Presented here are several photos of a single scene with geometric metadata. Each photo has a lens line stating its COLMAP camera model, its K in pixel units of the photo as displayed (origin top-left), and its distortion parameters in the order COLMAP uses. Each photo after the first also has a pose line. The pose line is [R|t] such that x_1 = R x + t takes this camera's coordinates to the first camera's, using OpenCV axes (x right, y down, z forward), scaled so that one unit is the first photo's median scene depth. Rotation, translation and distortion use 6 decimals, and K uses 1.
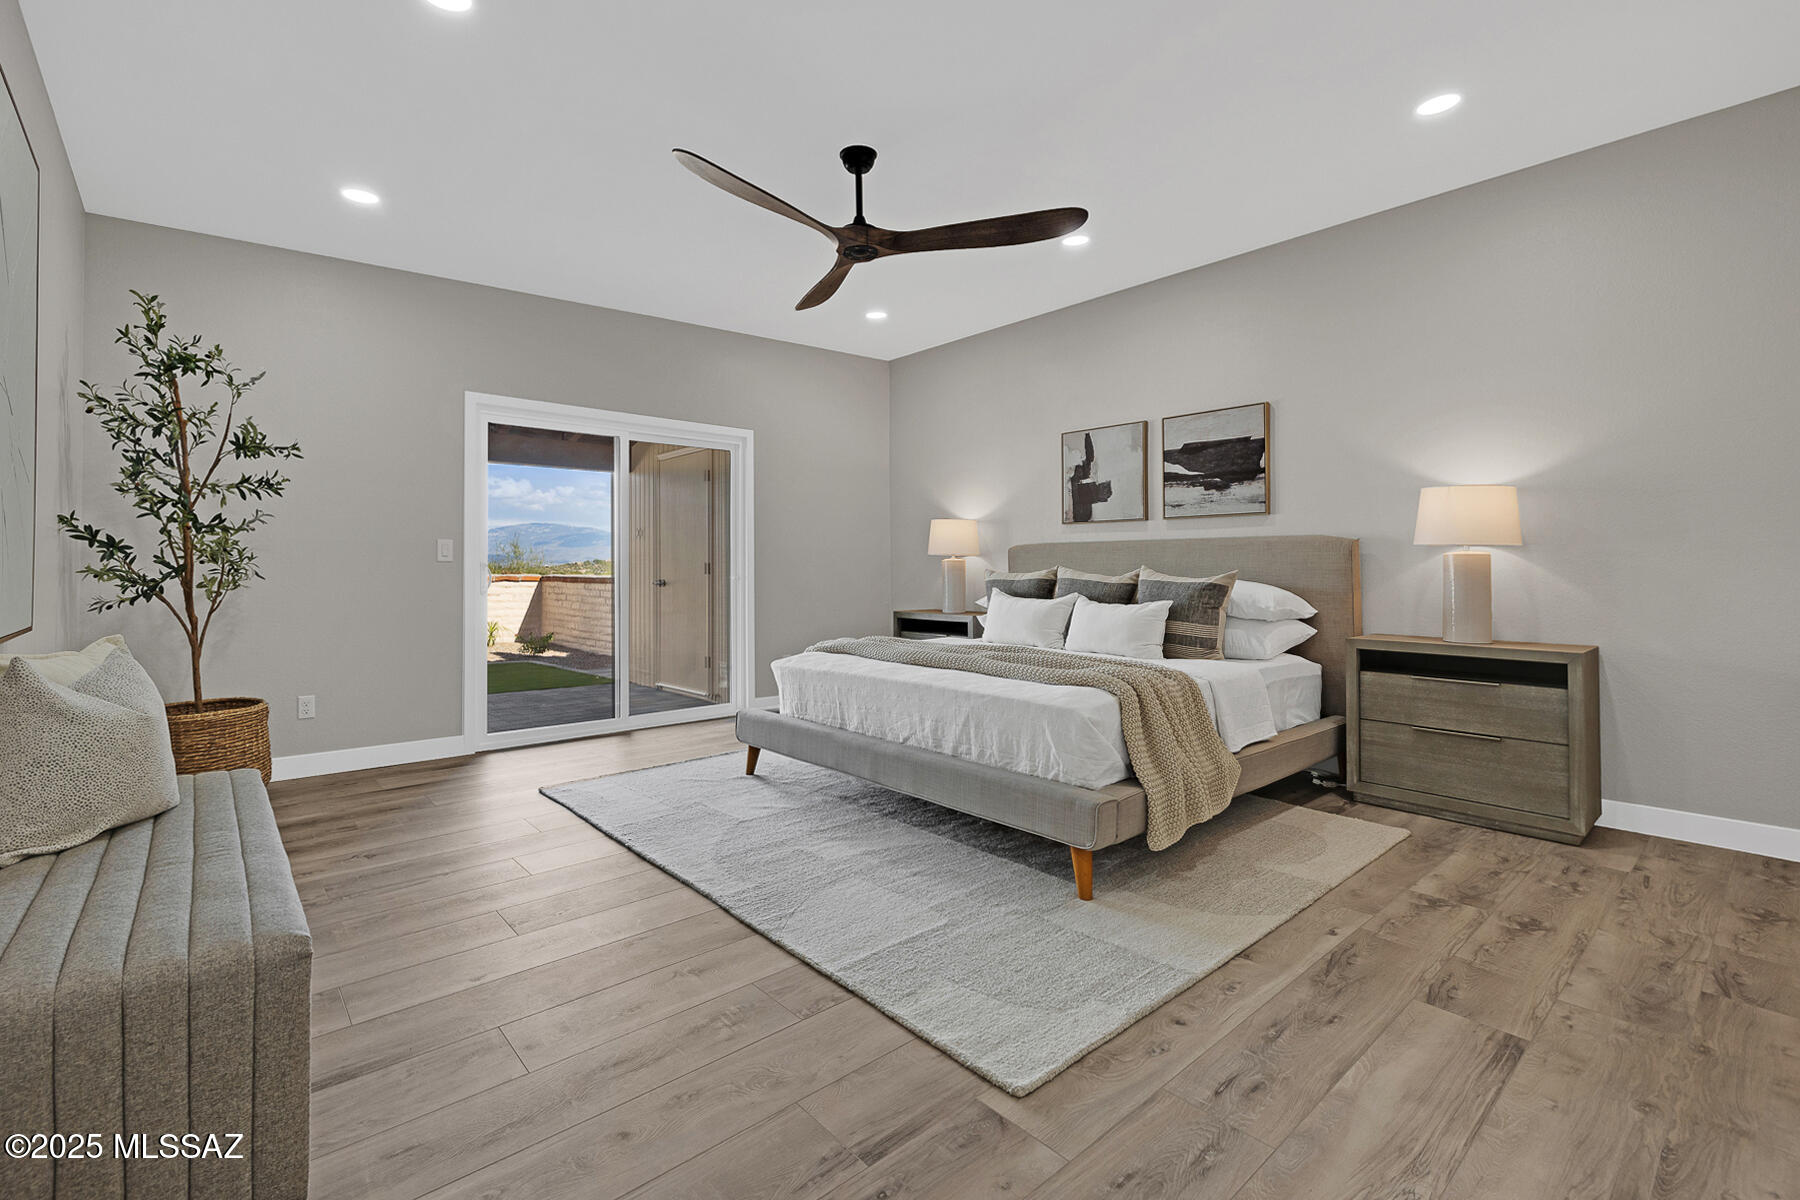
lens RADIAL K [[795.2, 0, 897.5], [0, 795.2, 564.6], [0, 0, 1]] dist [-0.000218, 0.000136]
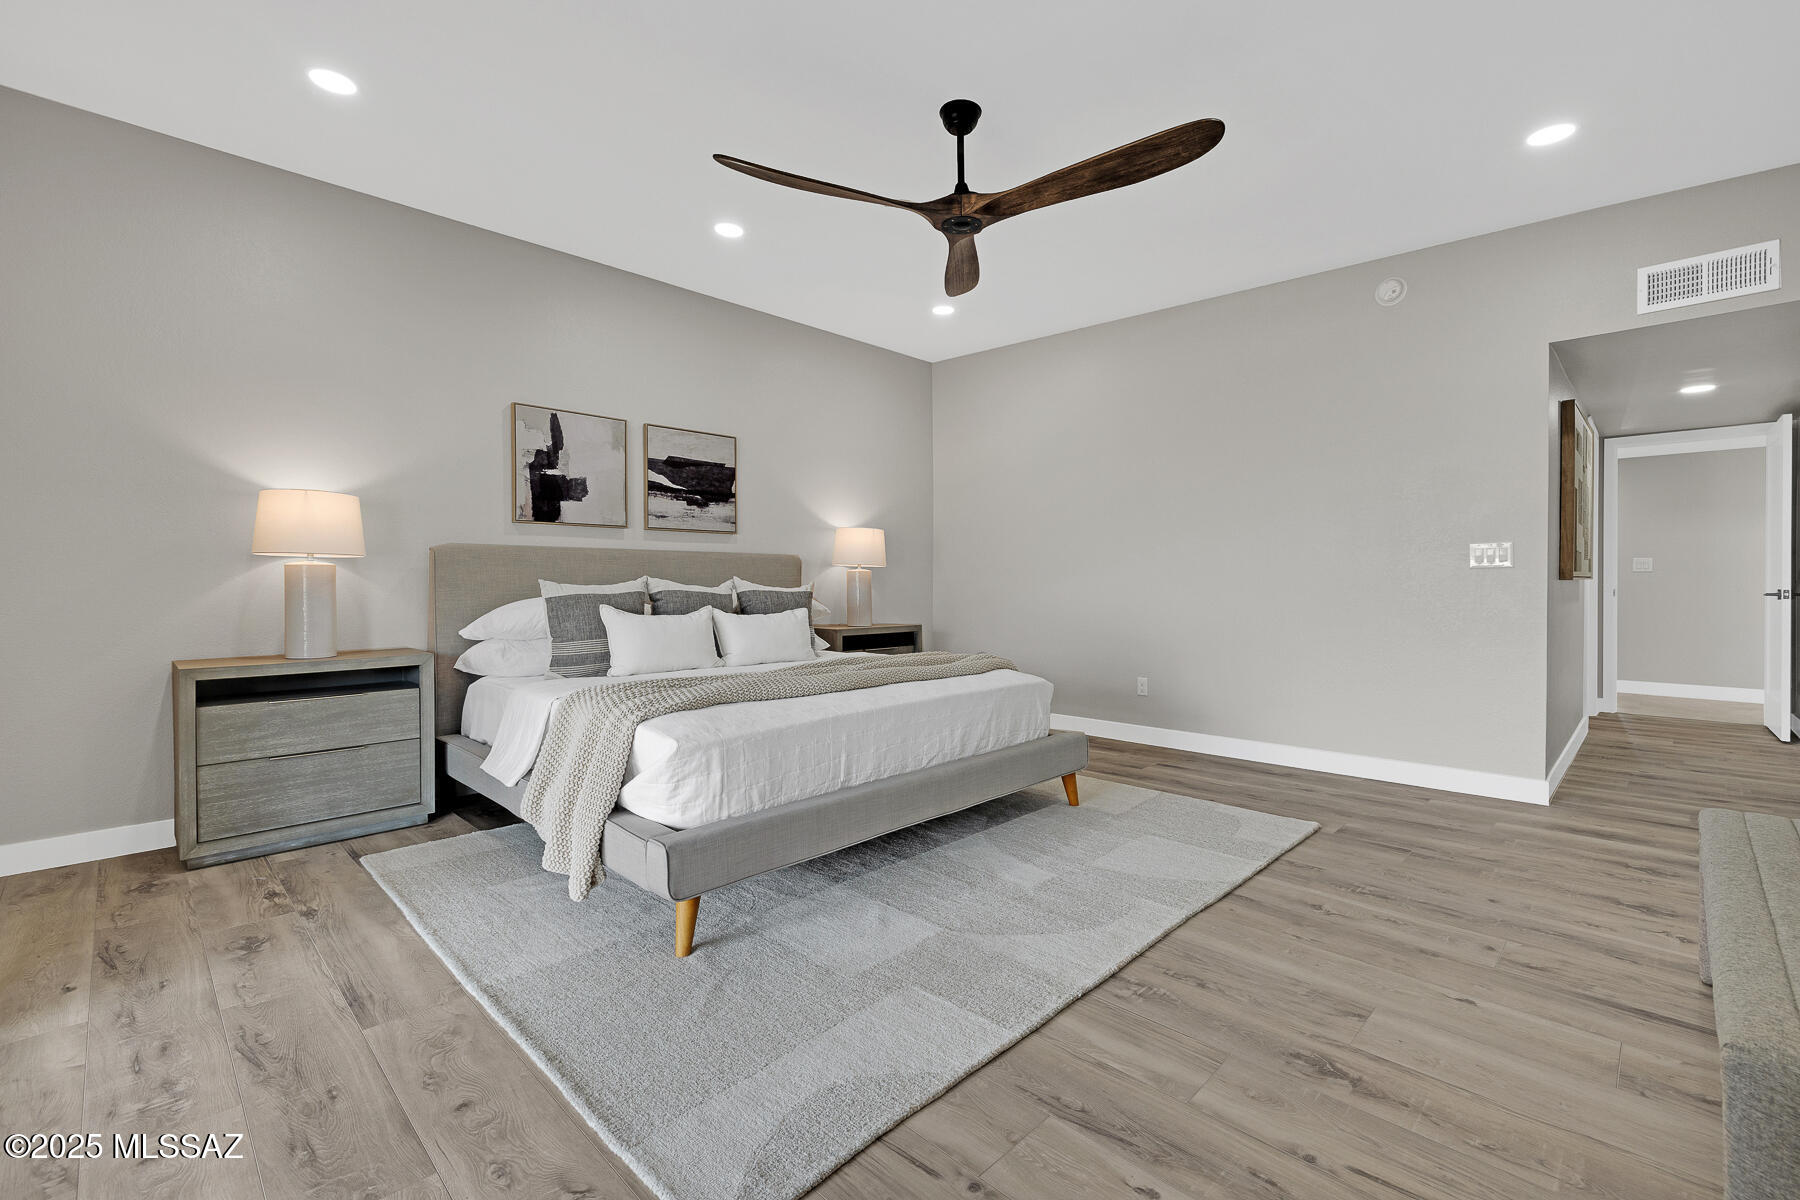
lens RADIAL K [[770.8, 0, 896.4], [0, 770.8, 588.6], [0, 0, 1]] dist [0.014014, -0.000112]
pose [[-0.059995, -0.009533, 0.998153, -0.673791], [-0.002200, 0.999953, 0.009418, 0.006089], [-0.998196, -0.001631, -0.060013, 0.825527]]
